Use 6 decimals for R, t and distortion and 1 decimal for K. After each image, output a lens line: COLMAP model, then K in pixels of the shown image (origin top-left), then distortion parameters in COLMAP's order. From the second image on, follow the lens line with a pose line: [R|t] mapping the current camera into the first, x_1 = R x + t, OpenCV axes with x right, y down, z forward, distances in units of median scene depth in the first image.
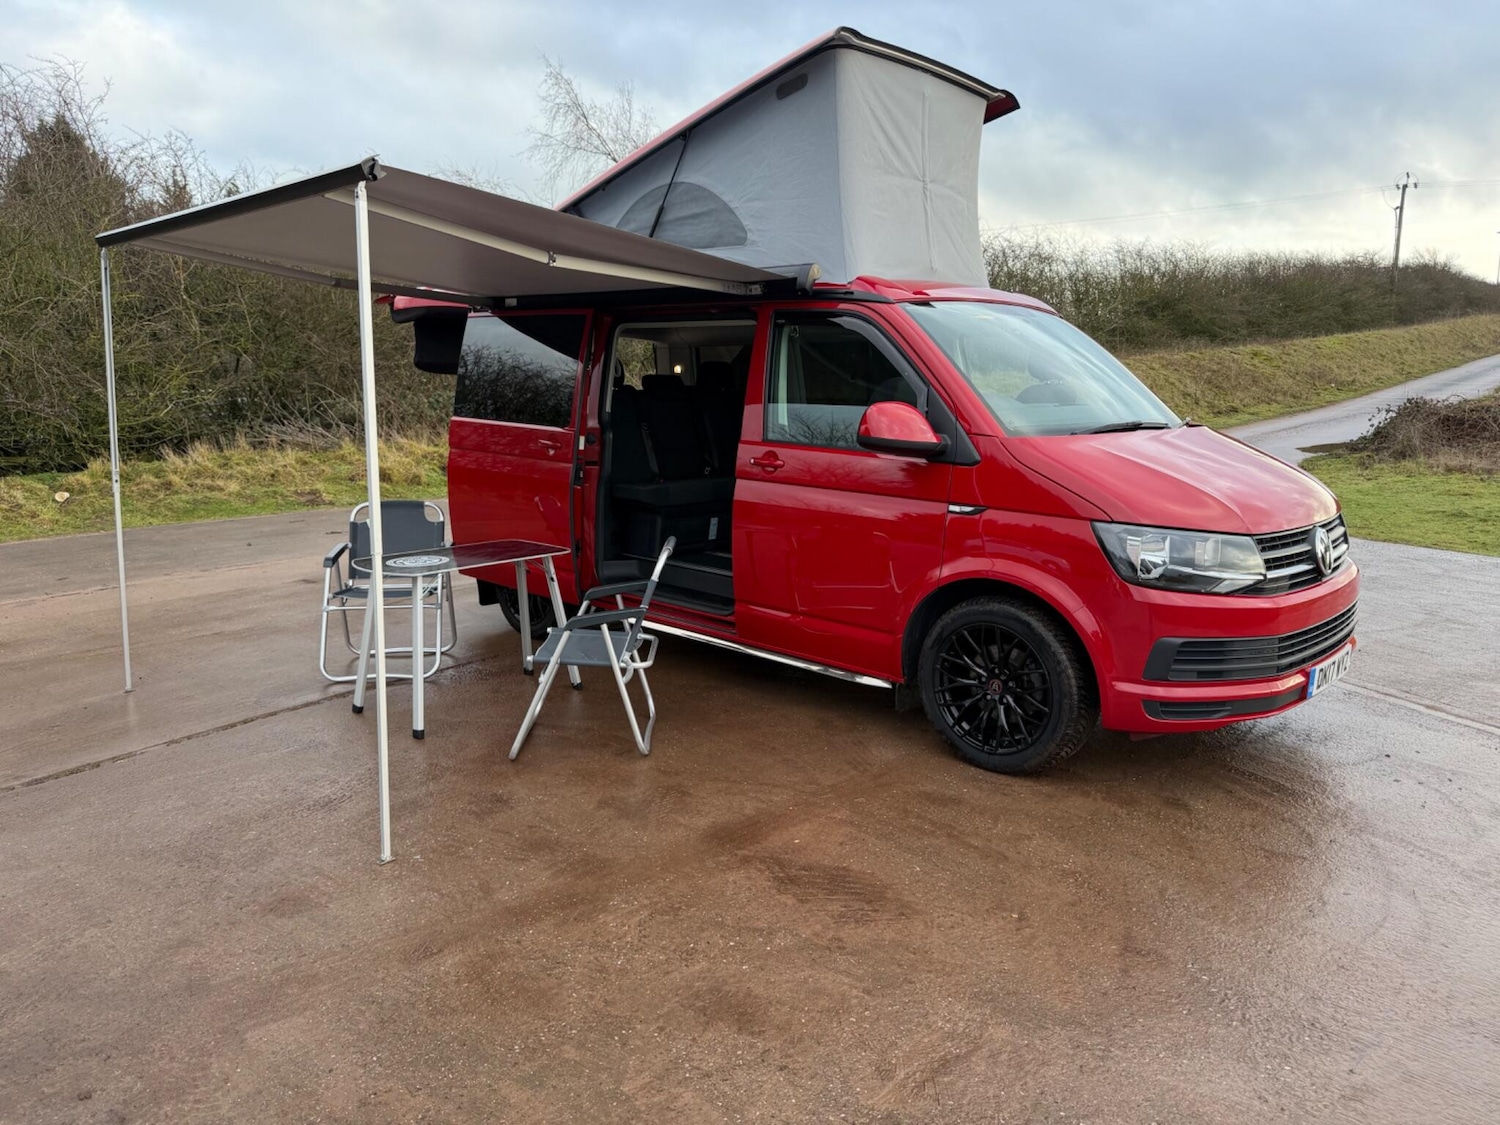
lens RADIAL K [[1059.6, 0, 750.2], [0, 1059.6, 568.0], [0, 0, 1]] dist [0.005388, -0.007211]
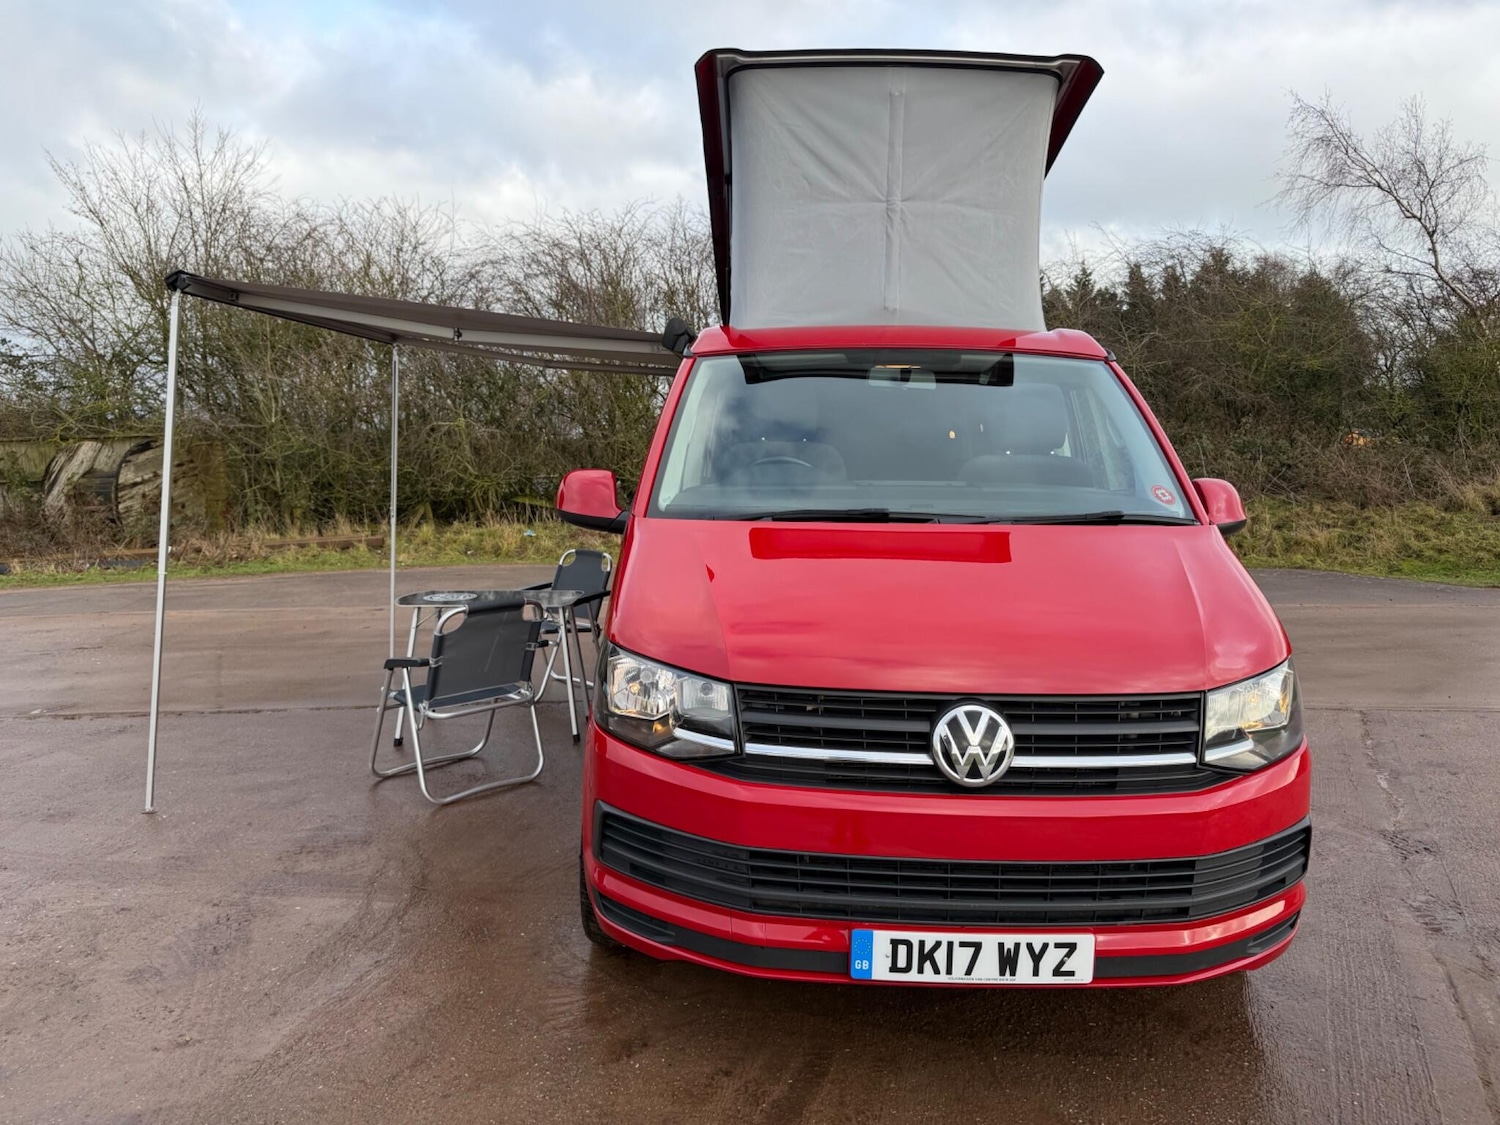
lens RADIAL K [[1063.6, 0, 753.8], [0, 1063.6, 561.1], [0, 0, 1]] dist [0.012481, -0.004516]
pose [[0.676091, 0.087634, -0.731588, 0.727060], [-0.140216, 0.990060, -0.010984, -0.075617], [0.723353, 0.110007, 0.681659, 0.421884]]
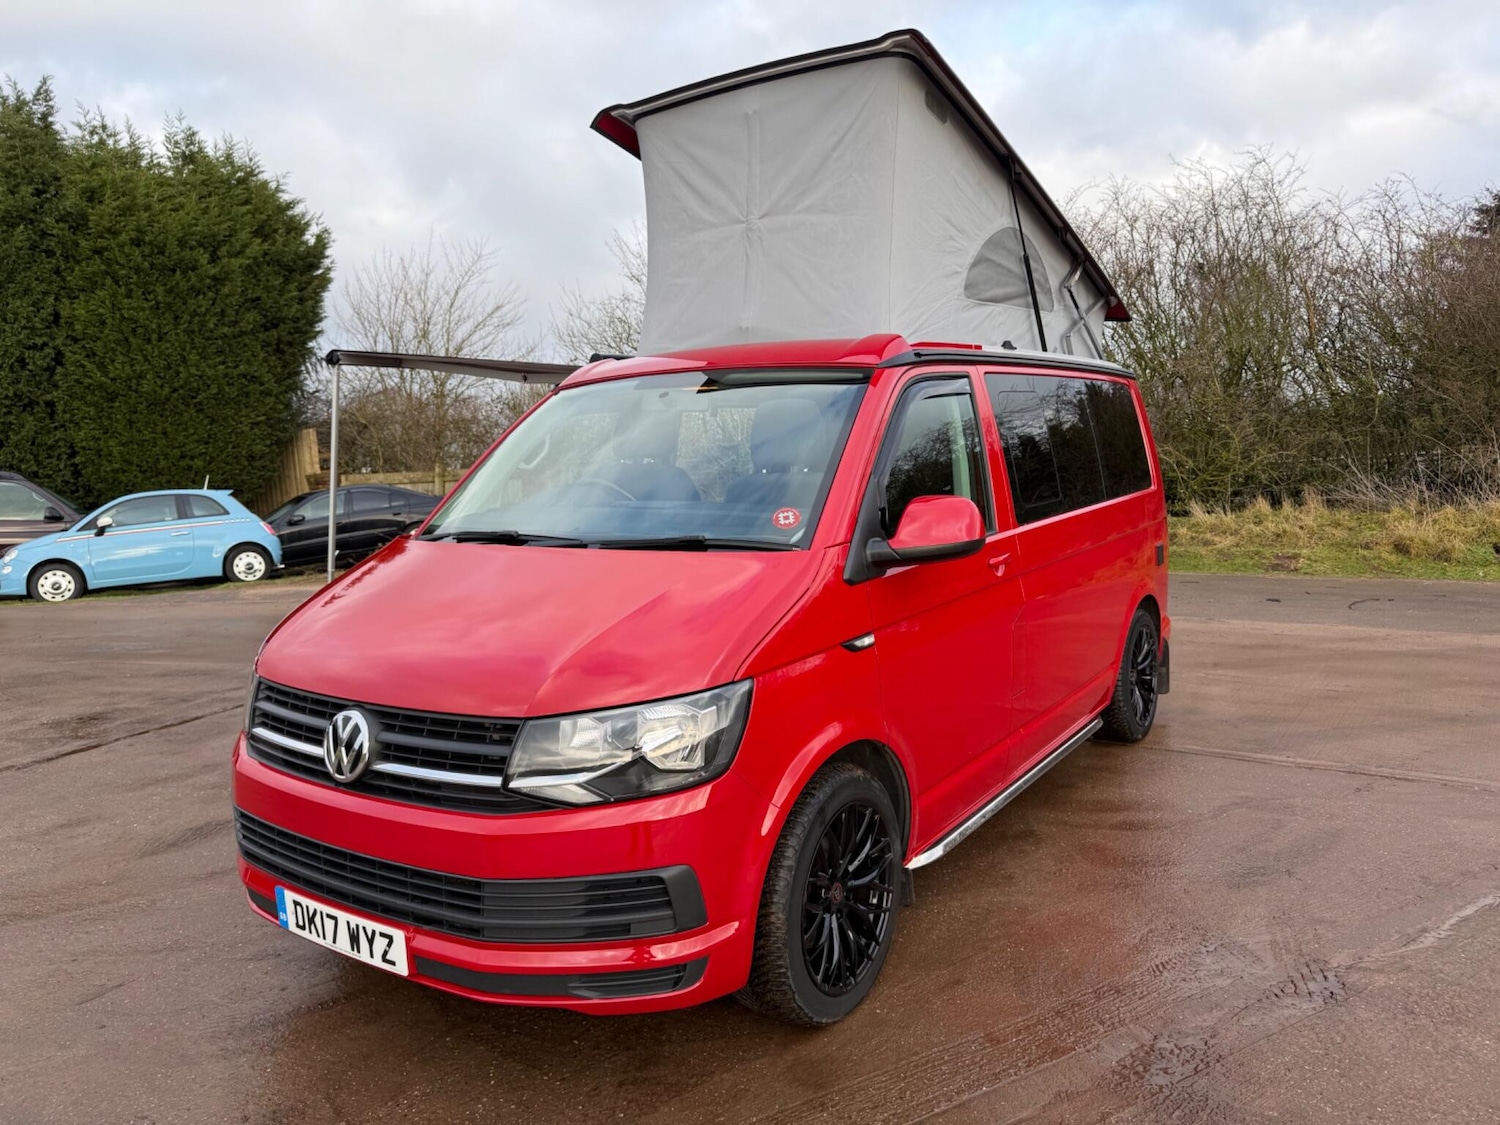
lens RADIAL K [[1063.6, 0, 753.8], [0, 1063.6, 561.1], [0, 0, 1]] dist [0.012481, -0.004516]
pose [[0.151677, 0.098429, -0.983517, 1.013109], [-0.142366, 0.986830, 0.076805, -0.178399], [0.978124, 0.128370, 0.163692, 0.932897]]
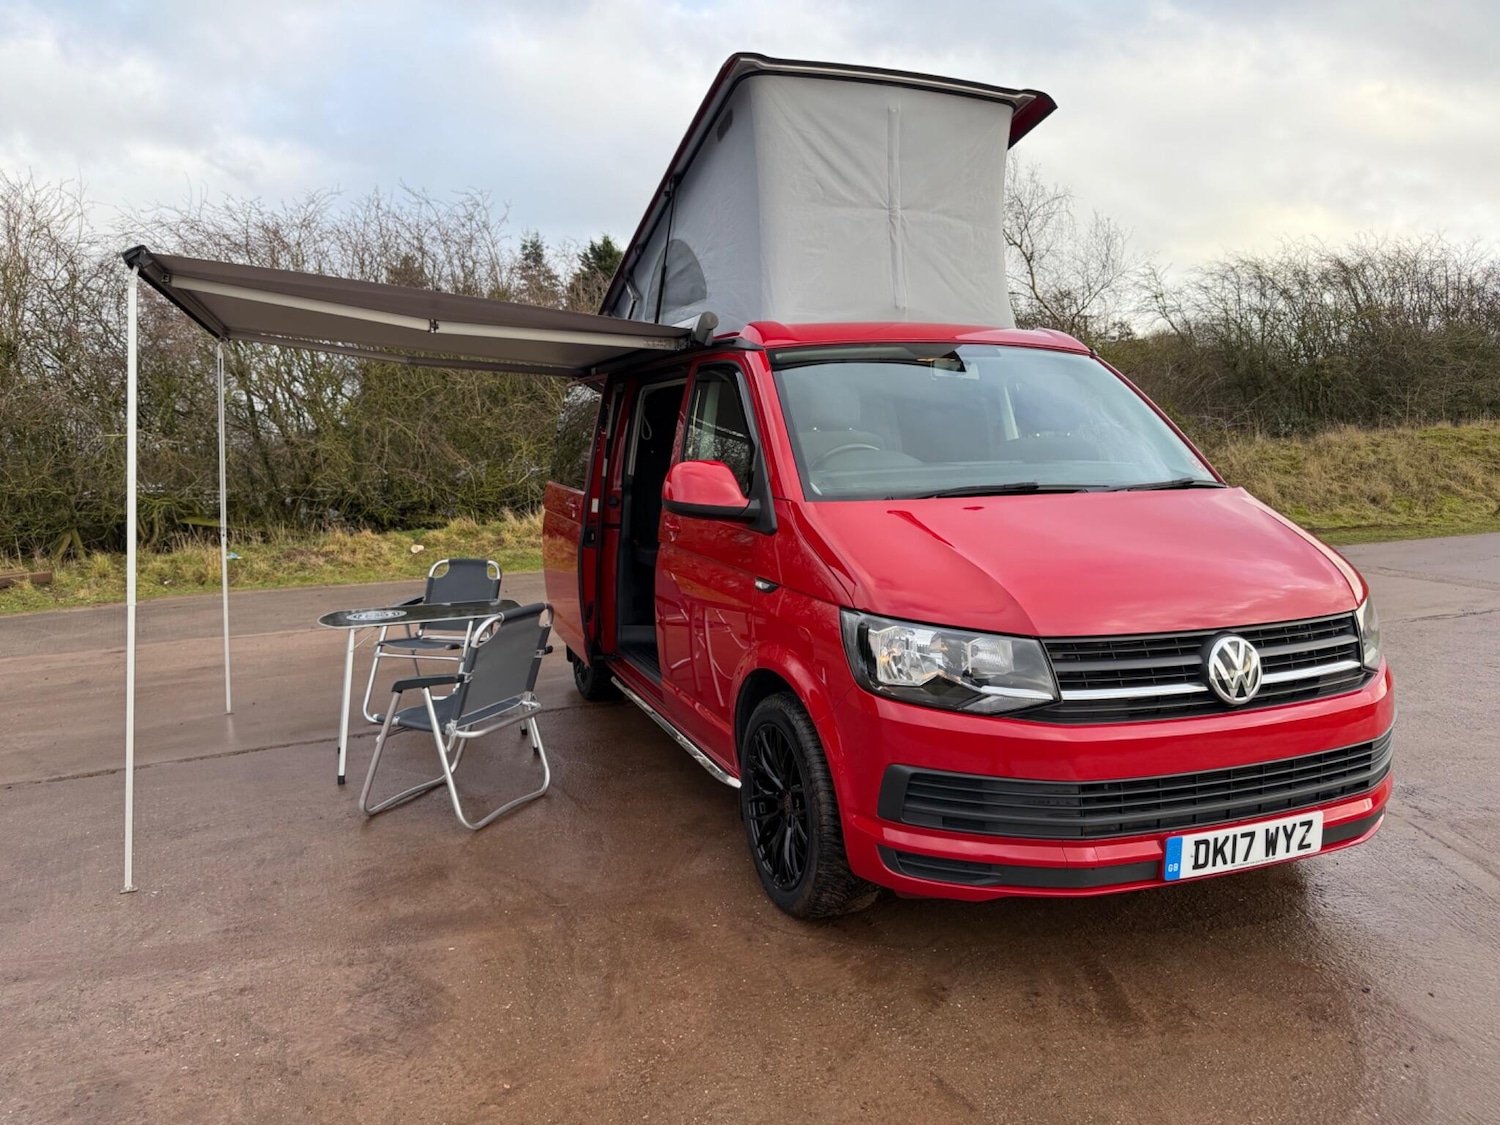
lens RADIAL K [[1059.6, 0, 750.2], [0, 1059.6, 568.0], [0, 0, 1]] dist [0.005388, -0.007211]
pose [[0.896425, 0.033096, -0.441958, 0.467231], [-0.060426, 0.997023, -0.047899, -0.024173], [0.439057, 0.069643, 0.895756, 0.199261]]
